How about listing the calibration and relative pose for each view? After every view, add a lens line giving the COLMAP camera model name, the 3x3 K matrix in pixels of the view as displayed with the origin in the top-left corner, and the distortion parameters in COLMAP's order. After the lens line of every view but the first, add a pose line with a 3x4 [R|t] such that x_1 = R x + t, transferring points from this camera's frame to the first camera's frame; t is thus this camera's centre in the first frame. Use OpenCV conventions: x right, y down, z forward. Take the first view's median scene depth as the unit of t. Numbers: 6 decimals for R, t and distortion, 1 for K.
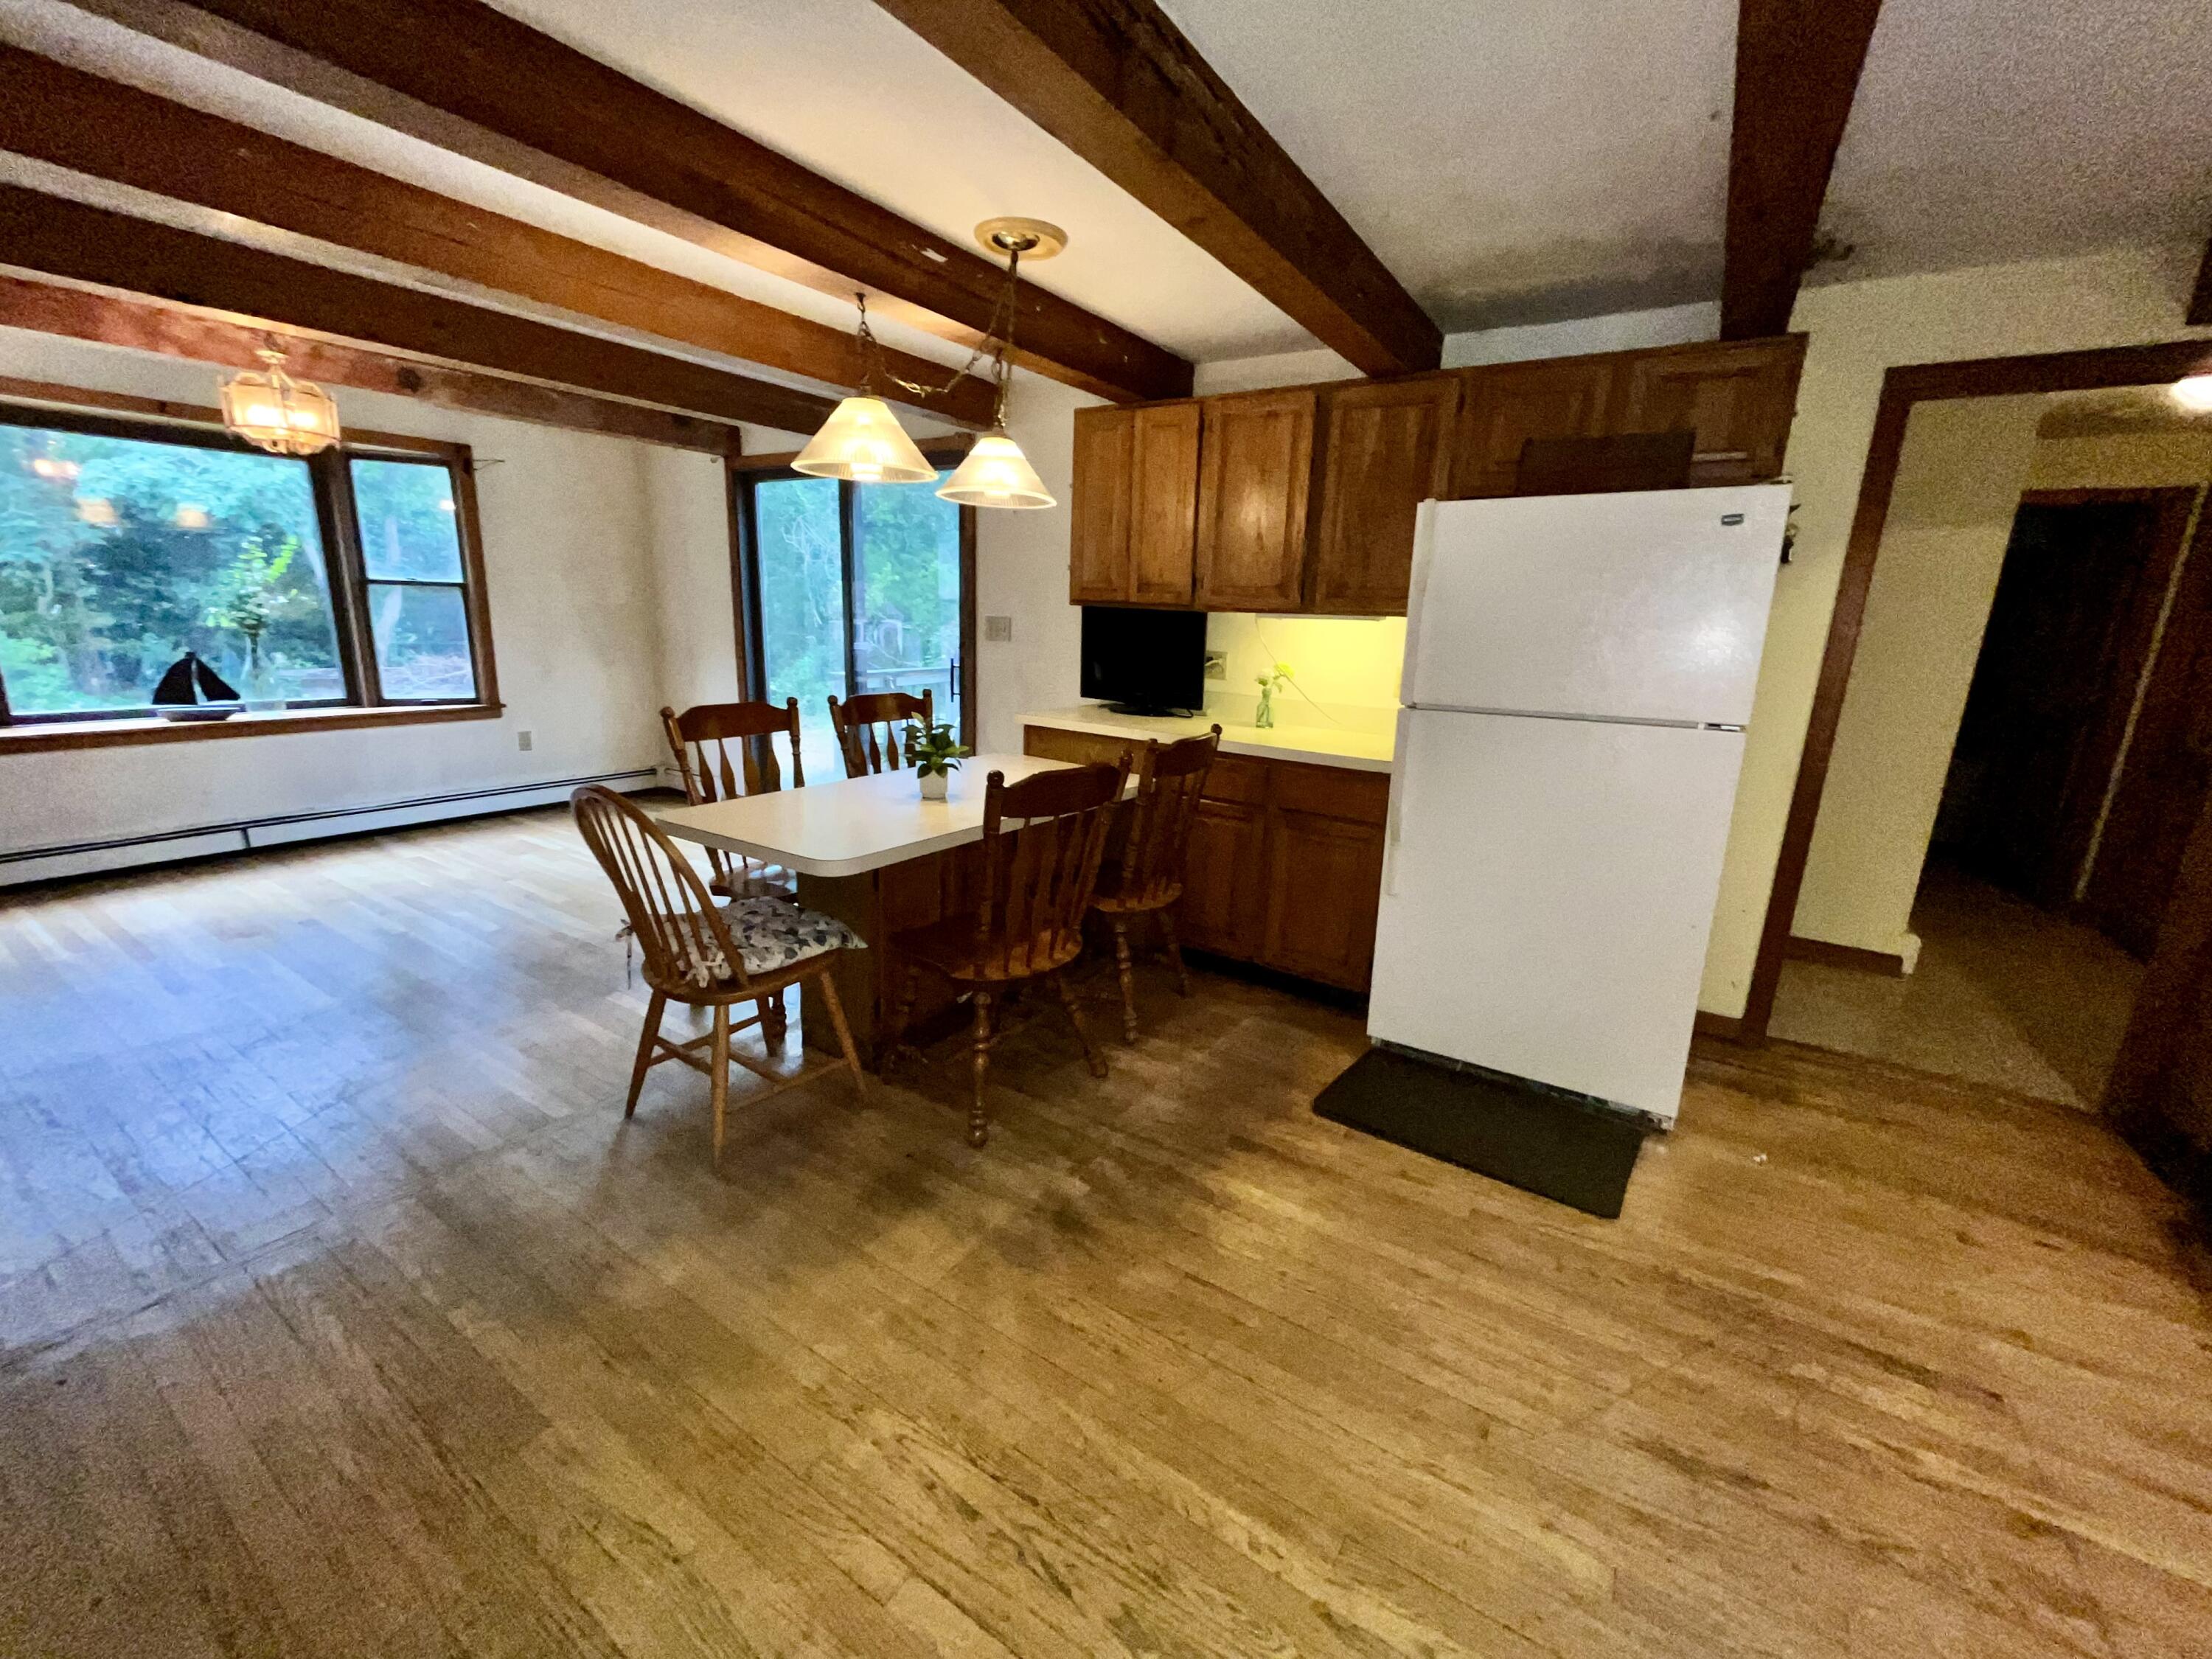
lens RADIAL K [[908.2, 0, 1106.0], [0, 908.2, 829.5], [0, 0, 1]] dist [0.000219, 0.000345]
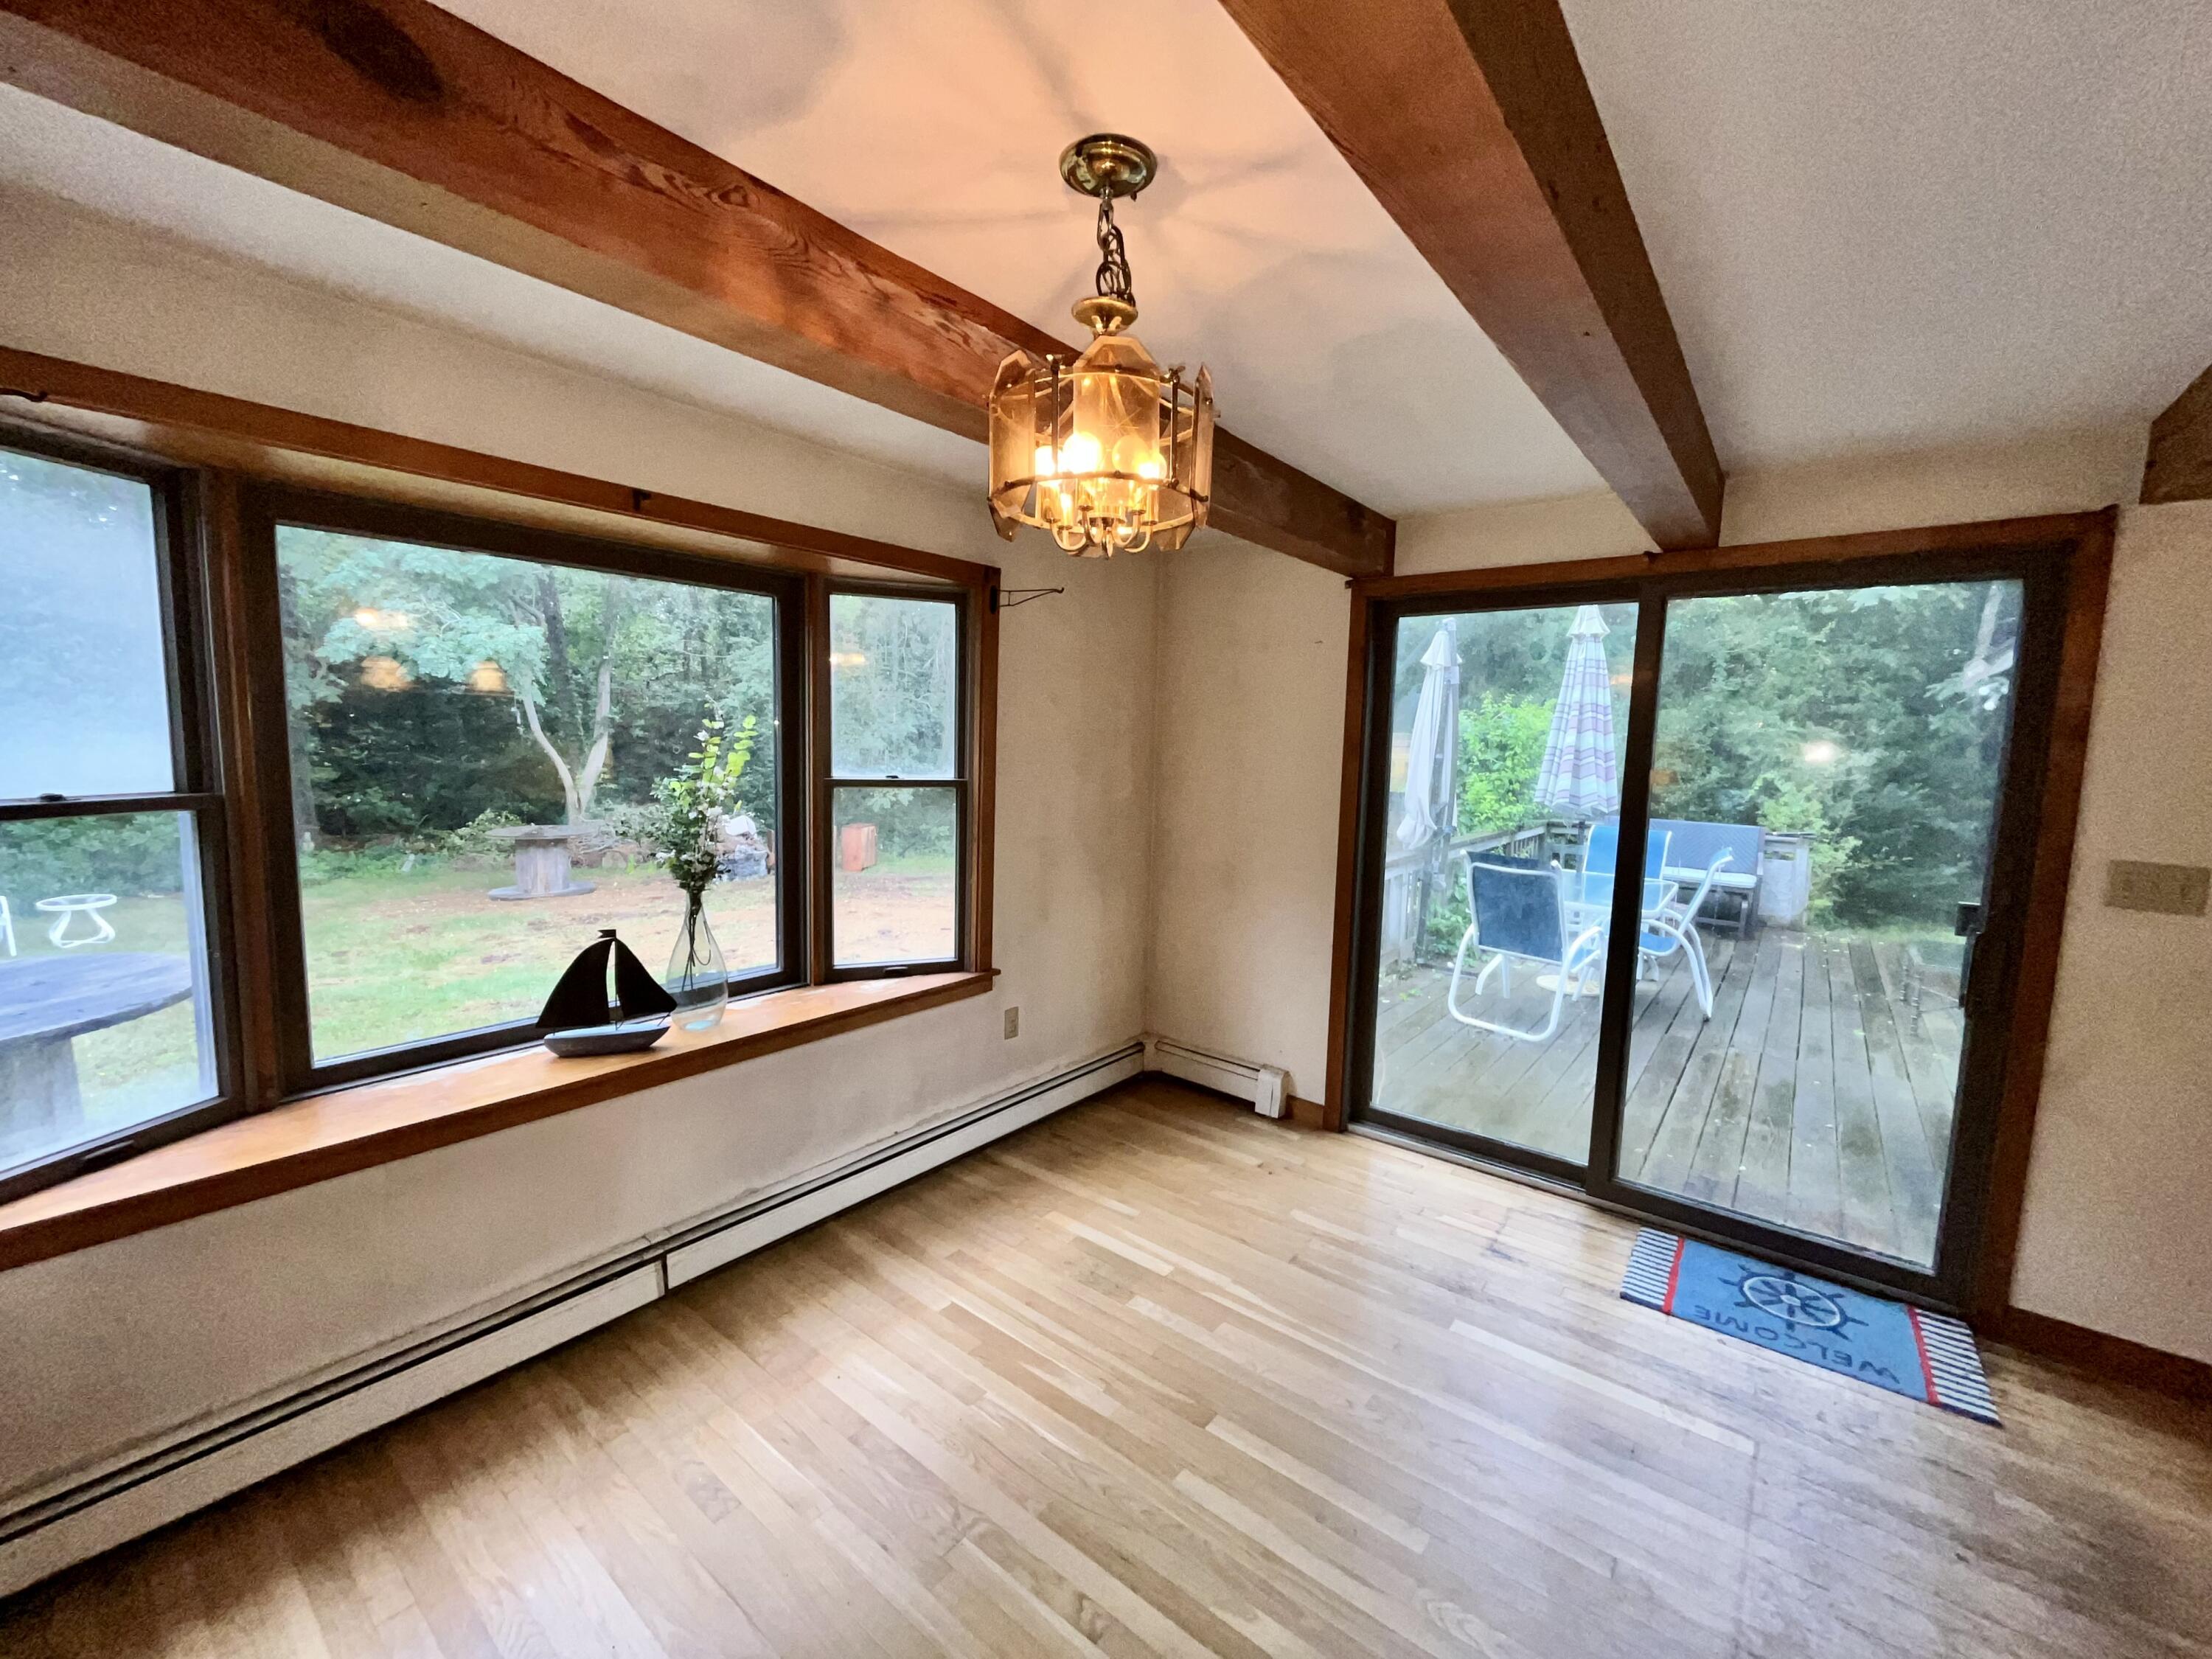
lens RADIAL K [[893.4, 0, 1106.0], [0, 893.4, 829.5], [0, 0, 1]] dist [-0.002026, -0.000519]
pose [[0.995967, -0.001624, -0.089706, -0.567465], [-0.010892, 0.990253, -0.138856, -0.157619], [0.089057, 0.139273, 0.986241, 0.418157]]
